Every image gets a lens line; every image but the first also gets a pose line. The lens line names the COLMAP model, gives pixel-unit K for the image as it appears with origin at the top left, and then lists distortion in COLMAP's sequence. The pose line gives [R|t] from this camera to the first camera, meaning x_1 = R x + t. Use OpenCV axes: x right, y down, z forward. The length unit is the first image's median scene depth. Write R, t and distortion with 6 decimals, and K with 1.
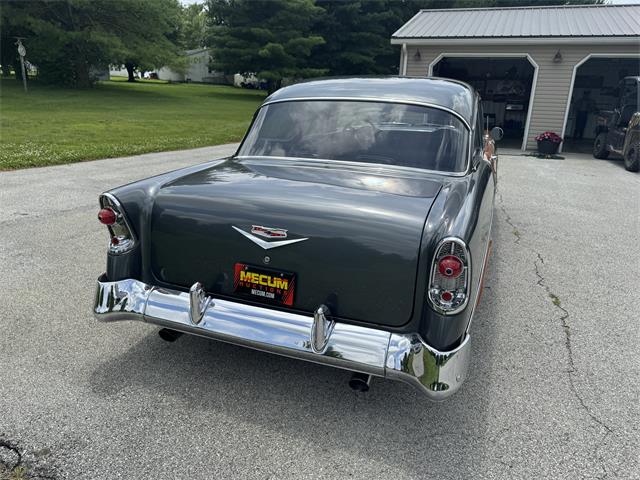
lens RADIAL K [[433.4, 0, 320.0], [0, 433.4, 240.0], [0, 0, 1]] dist [0.000361, -0.003898]
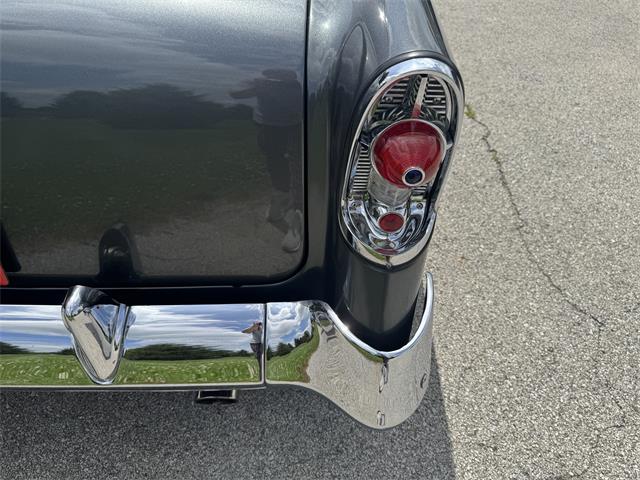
lens RADIAL K [[467.8, 0, 318.5], [0, 467.8, 248.0], [0, 0, 1]] dist [0.006208, -0.005121]
pose [[0.940744, -0.237141, 0.242415, 0.108794], [0.118415, 0.899555, 0.420450, -0.025951], [-0.317771, -0.366830, 0.874332, 0.554482]]
